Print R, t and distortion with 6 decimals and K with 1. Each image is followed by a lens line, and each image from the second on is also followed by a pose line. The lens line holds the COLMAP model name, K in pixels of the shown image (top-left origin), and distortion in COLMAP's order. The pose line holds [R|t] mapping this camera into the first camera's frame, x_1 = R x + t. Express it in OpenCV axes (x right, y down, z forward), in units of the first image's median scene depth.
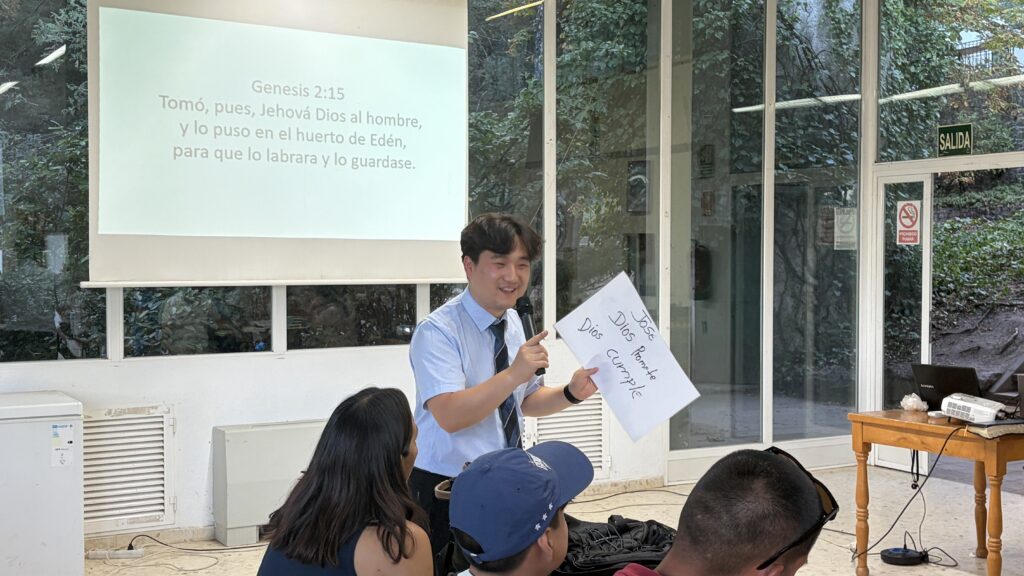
lens RADIAL K [[1242.5, 0, 512.0], [0, 1242.5, 288.0], [0, 0, 1]] dist [0.019295, 0.017456]
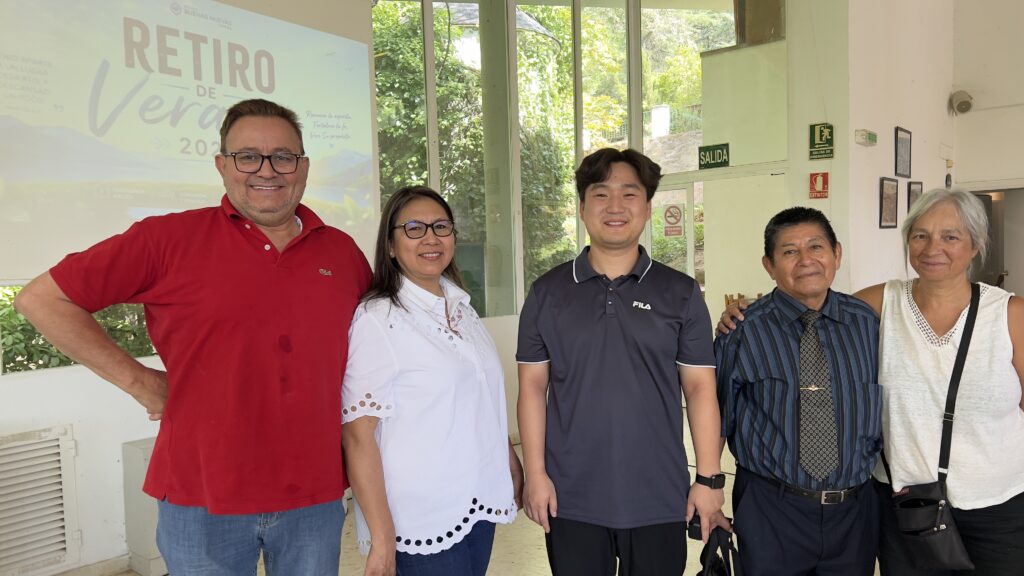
lens RADIAL K [[759.5, 0, 512.0], [0, 759.5, 288.0], [0, 0, 1]] dist [-0.006273, -0.006227]
pose [[0.942584, -0.040758, 0.331472, -0.113788], [0.040573, 0.999149, 0.007481, 0.006069], [-0.331495, 0.006397, 0.943435, 0.298427]]
